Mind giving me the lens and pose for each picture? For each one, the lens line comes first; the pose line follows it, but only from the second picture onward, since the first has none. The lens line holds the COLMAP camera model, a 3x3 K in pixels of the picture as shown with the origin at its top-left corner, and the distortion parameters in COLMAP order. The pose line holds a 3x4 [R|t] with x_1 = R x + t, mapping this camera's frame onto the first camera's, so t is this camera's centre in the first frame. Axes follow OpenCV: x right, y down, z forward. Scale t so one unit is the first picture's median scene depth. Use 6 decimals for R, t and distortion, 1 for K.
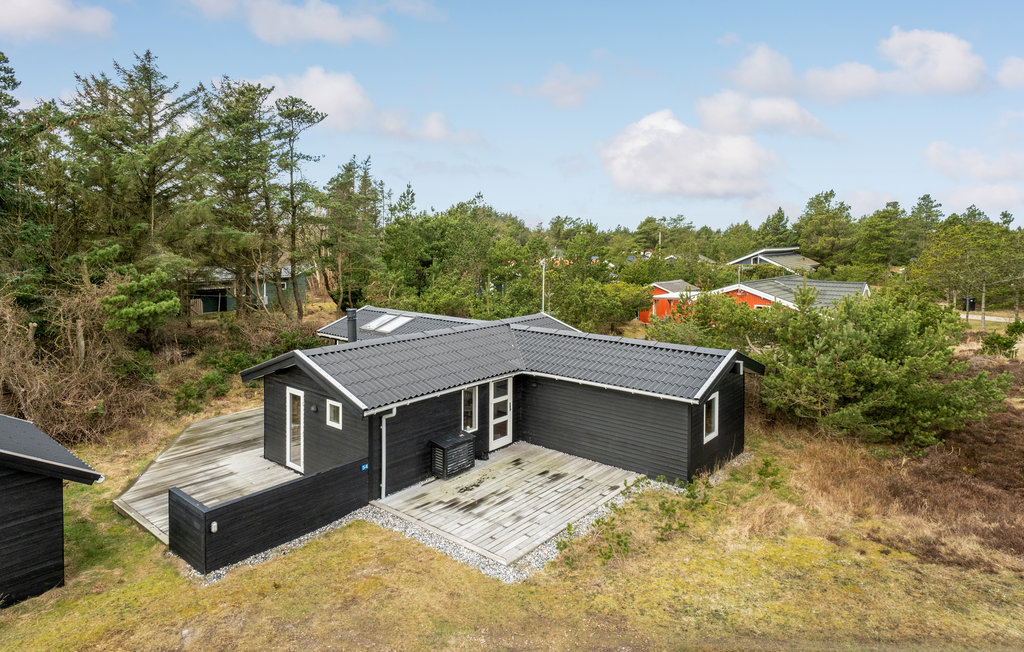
lens RADIAL K [[583.2, 0, 500.4], [0, 583.2, 258.7], [0, 0, 1]] dist [-0.001414, 0.000846]
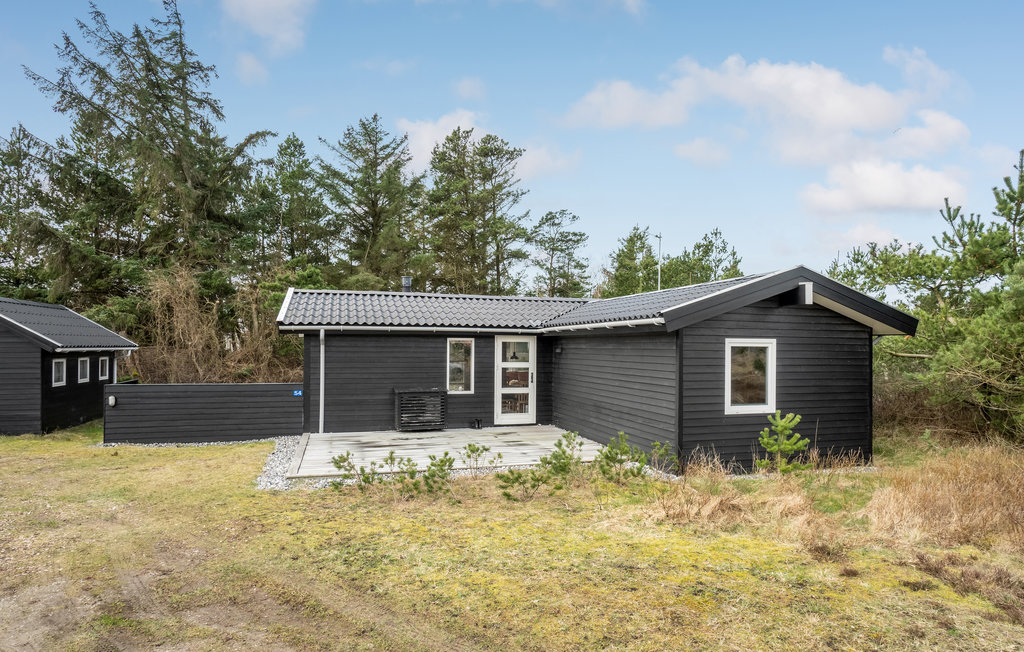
lens RADIAL K [[558.7, 0, 512.7], [0, 558.7, 342.8], [0, 0, 1]] dist [-0.028753, 0.000157]
pose [[0.840443, 0.000084, -0.541900, 0.460140], [-0.017874, 0.999460, -0.027568, 0.255294], [0.541605, 0.032855, 0.839991, 0.380761]]
